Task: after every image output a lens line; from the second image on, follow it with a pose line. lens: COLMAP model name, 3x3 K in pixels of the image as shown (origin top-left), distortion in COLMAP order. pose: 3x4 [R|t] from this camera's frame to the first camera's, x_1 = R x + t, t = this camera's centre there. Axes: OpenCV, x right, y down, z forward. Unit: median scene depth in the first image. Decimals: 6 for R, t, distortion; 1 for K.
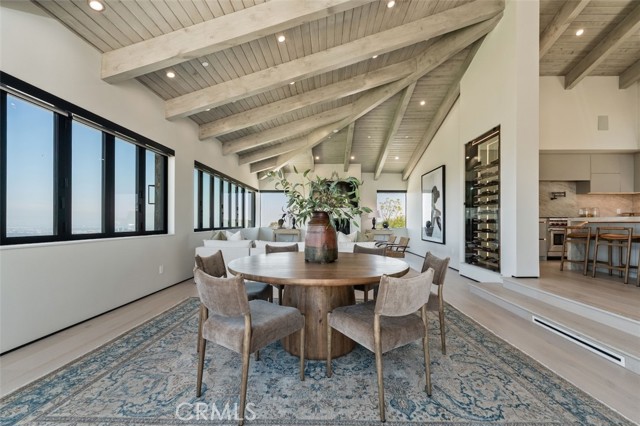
lens RADIAL K [[257.1, 0, 321.8], [0, 257.1, 219.9], [0, 0, 1]] dist [0.001506, 0.000002]
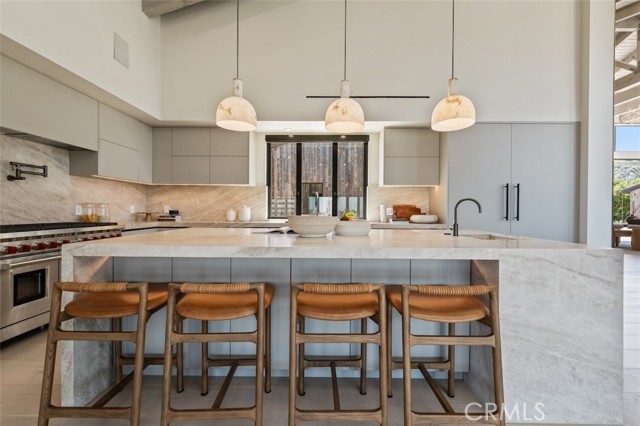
lens RADIAL K [[254.8, 0, 323.3], [0, 254.8, 213.7], [0, 0, 1]] dist [0.002556, 0.000298]
pose [[-0.019590, -0.013996, 0.999710, 0.510310], [-0.006601, 0.999882, 0.013870, -0.036804], [-0.999786, -0.006327, -0.019680, 0.547485]]
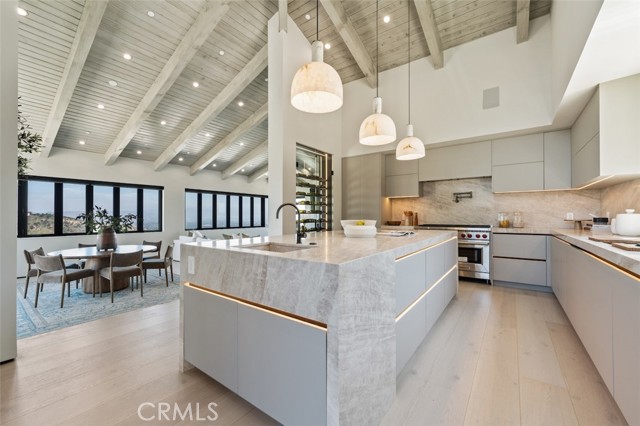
lens RADIAL K [[254.8, 0, 323.3], [0, 254.8, 213.7], [0, 0, 1]] dist [0.002556, 0.000298]
pose [[0.823102, -0.009129, -0.567819, 1.058749], [0.007937, 0.999958, -0.004572, -0.045078], [0.567837, -0.000744, 0.823140, 0.121586]]
